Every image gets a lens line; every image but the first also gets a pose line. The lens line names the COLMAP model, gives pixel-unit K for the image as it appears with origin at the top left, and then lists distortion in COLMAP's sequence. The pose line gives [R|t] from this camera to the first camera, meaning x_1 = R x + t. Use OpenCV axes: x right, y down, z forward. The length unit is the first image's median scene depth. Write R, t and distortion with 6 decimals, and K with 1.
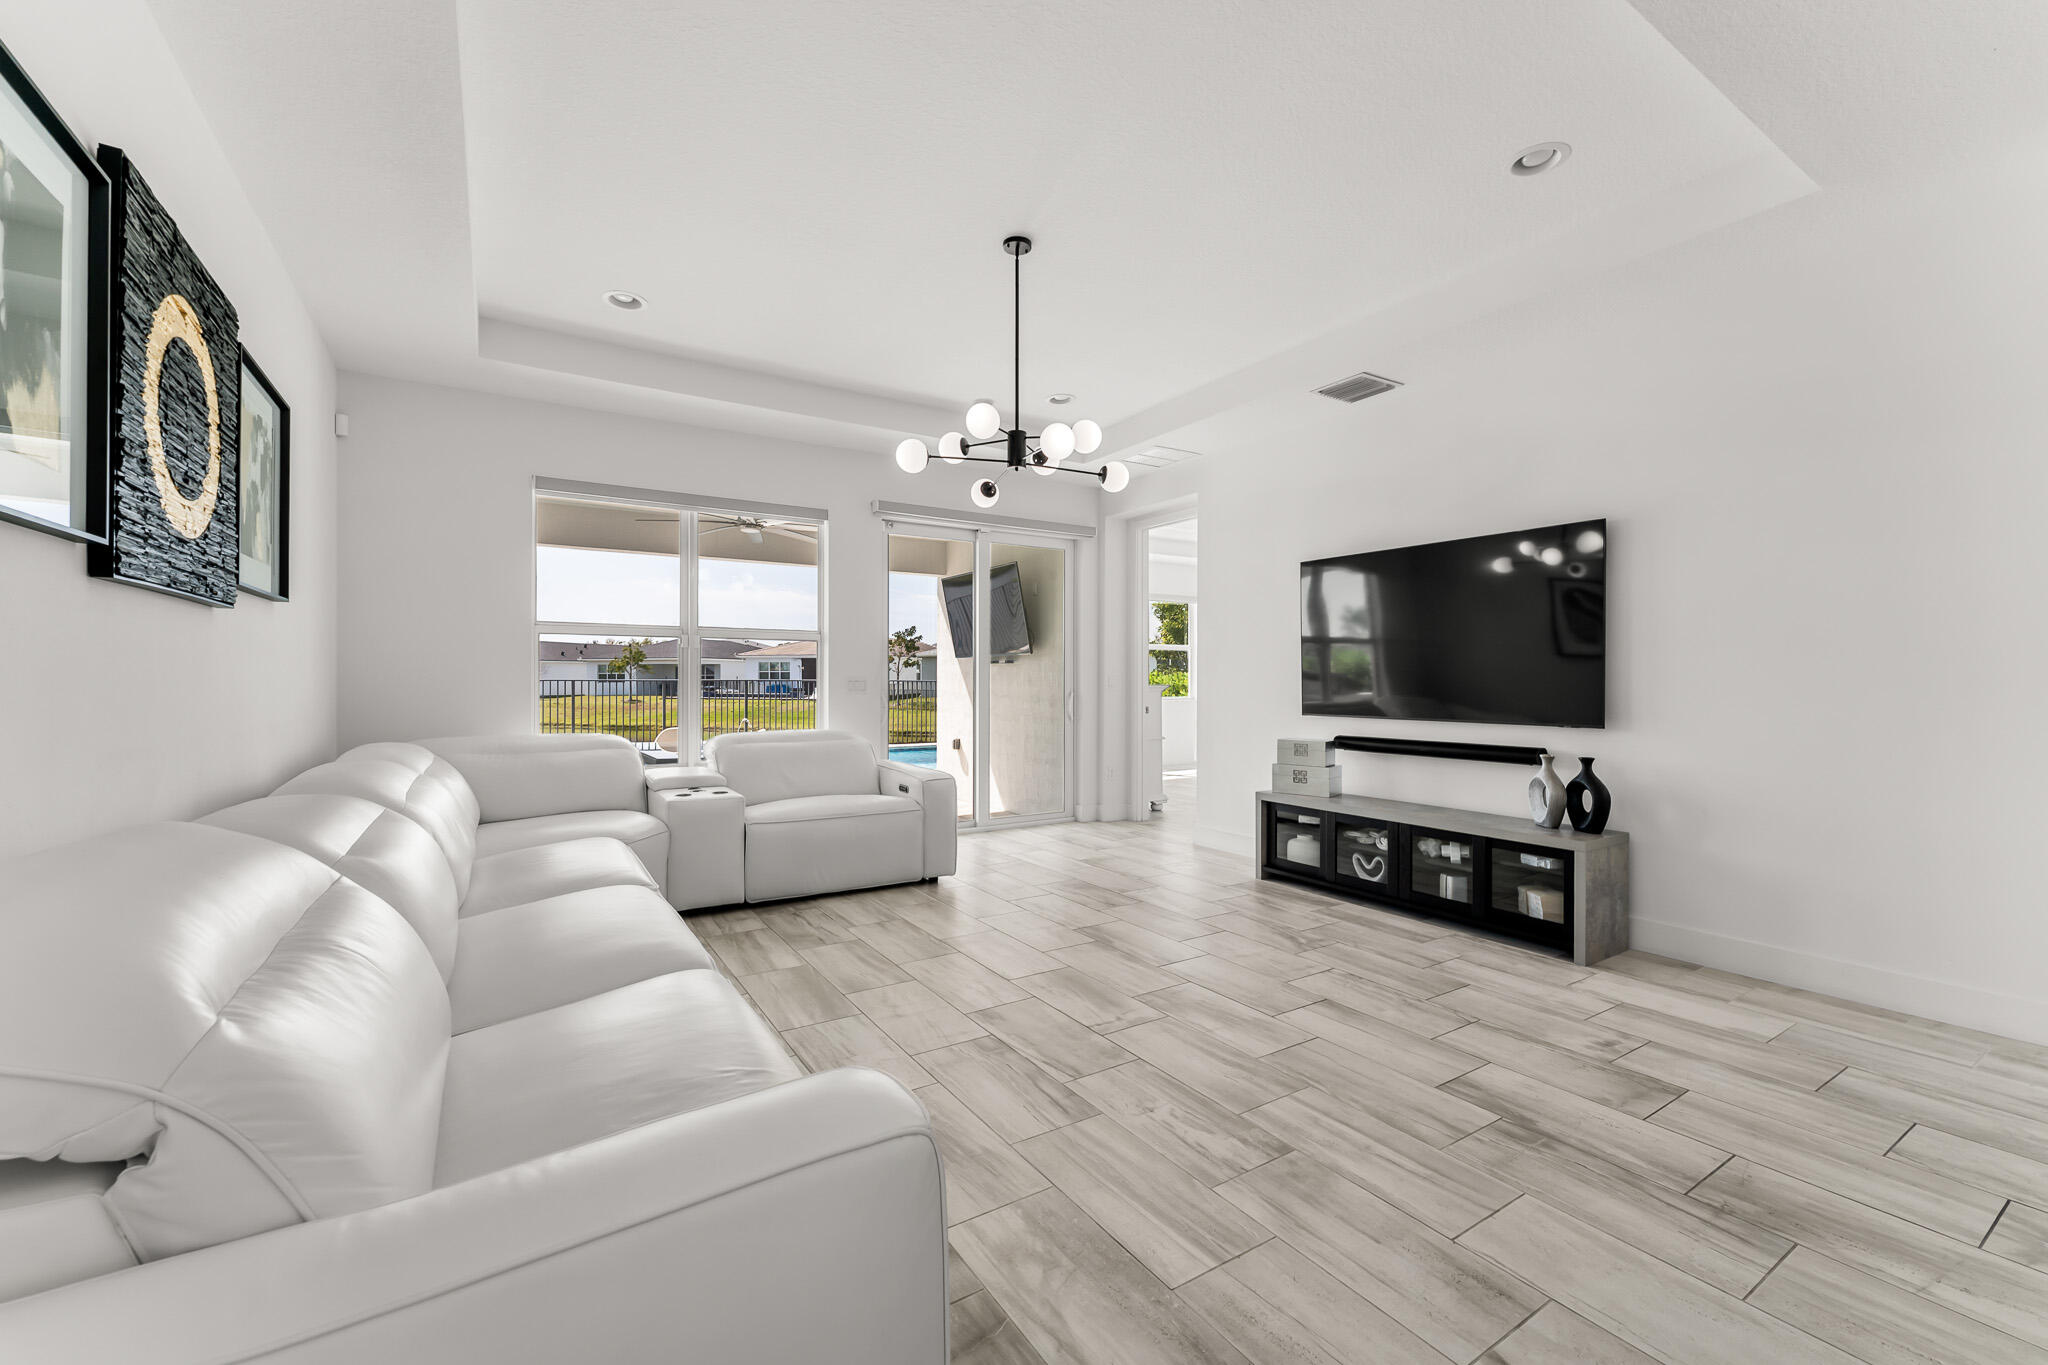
lens RADIAL K [[833.6, 0, 978.0], [0, 833.6, 685.5], [0, 0, 1]] dist [0.001732, -0.000083]
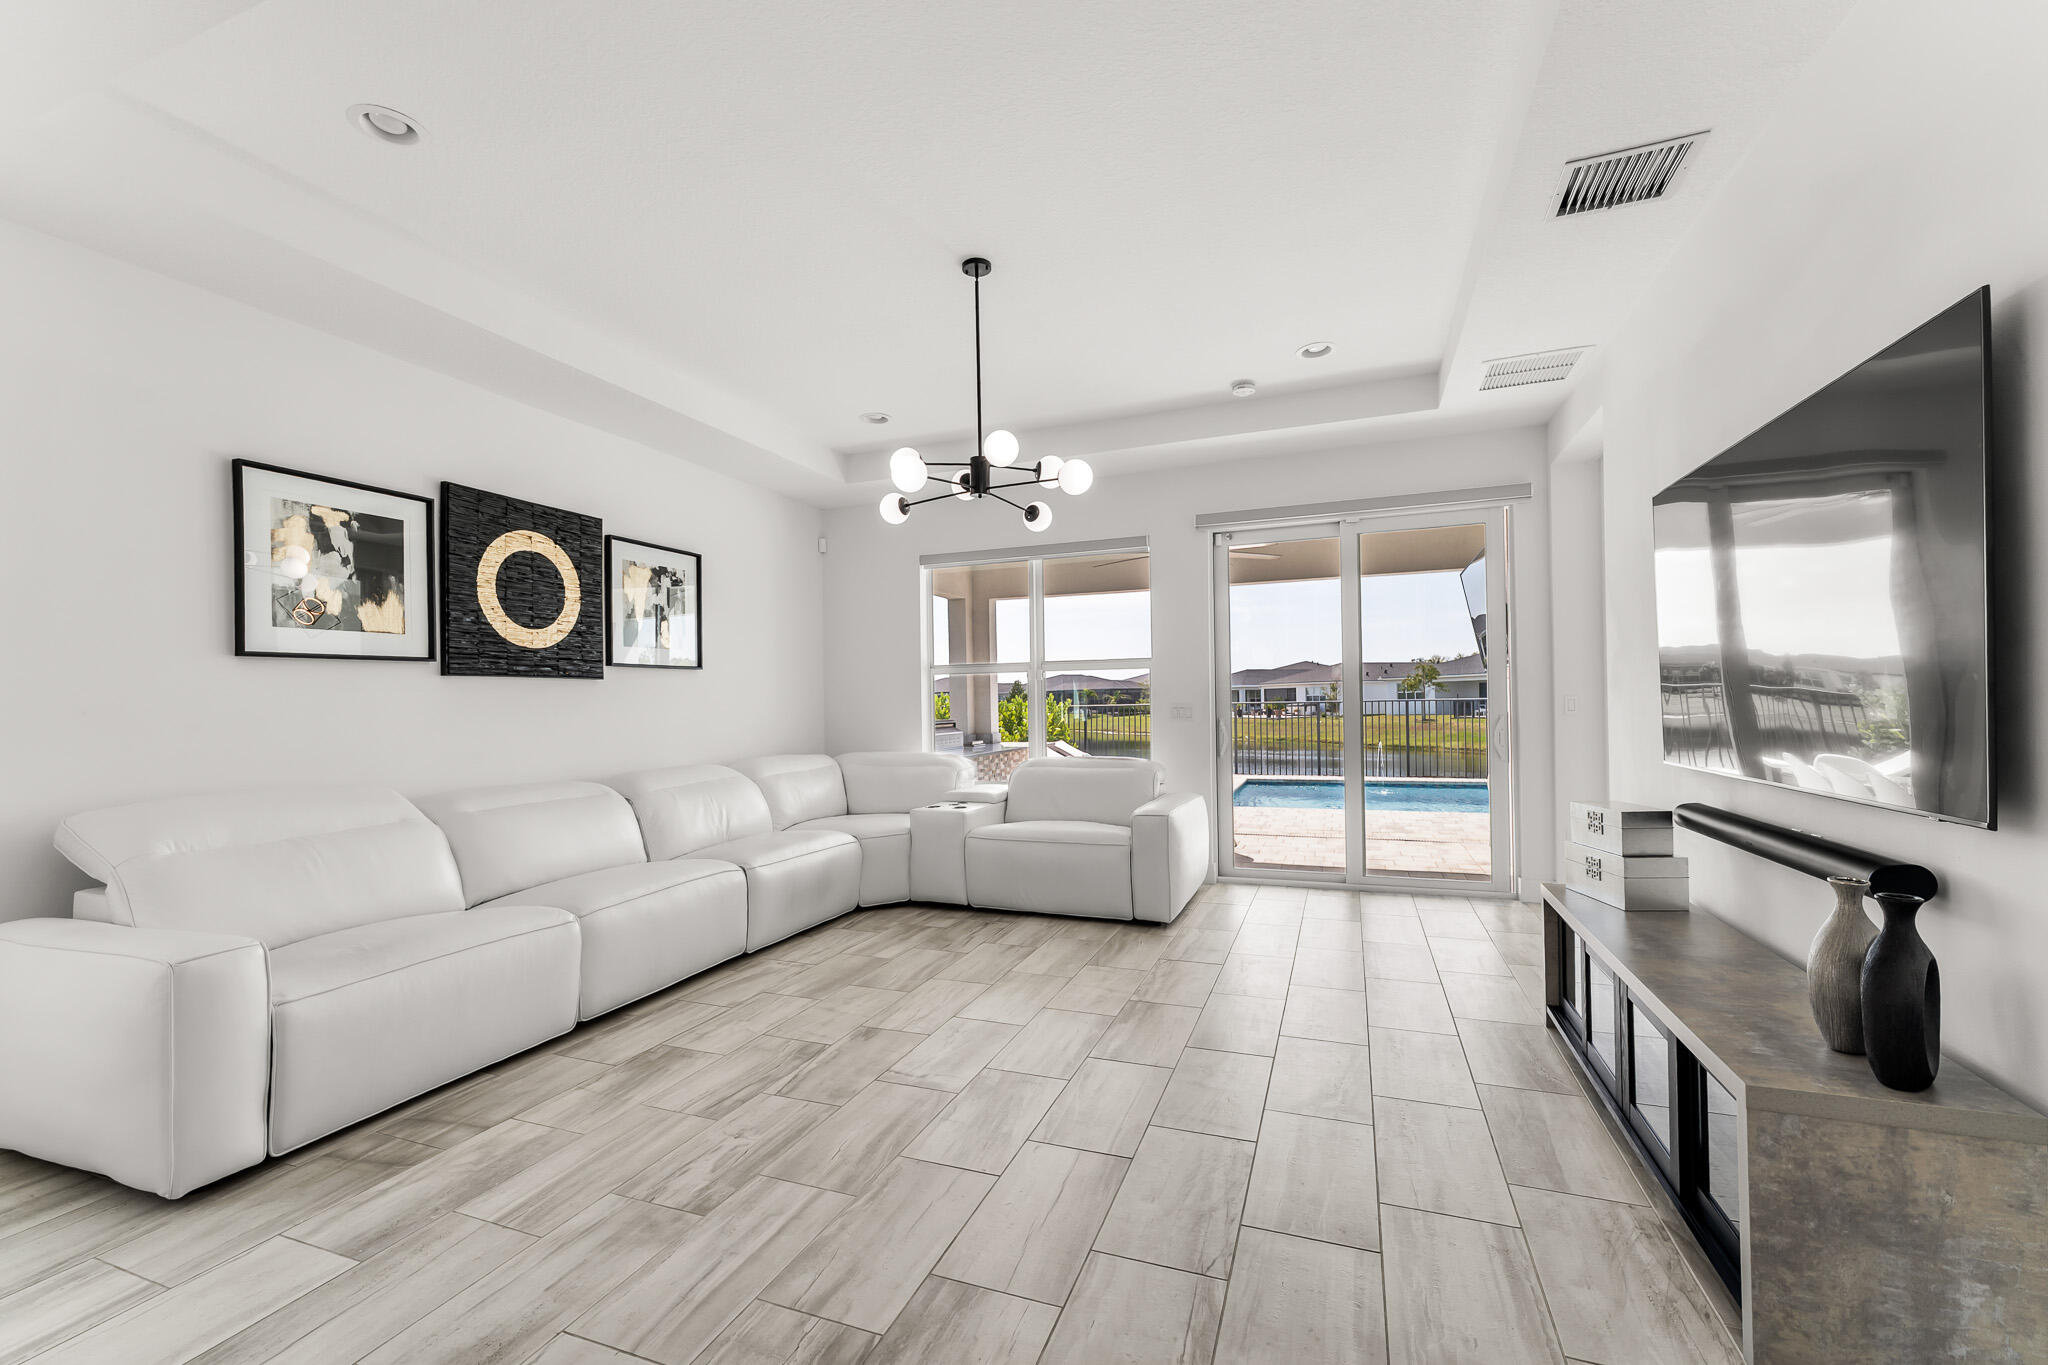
lens RADIAL K [[833.6, 0, 994.1], [0, 833.6, 699.4], [0, 0, 1]] dist [0.001732, -0.000083]
pose [[0.603462, -0.017563, -0.797198, 0.928888], [0.013037, 0.999841, -0.012158, -0.011331], [0.797285, -0.003056, 0.603595, 0.476432]]
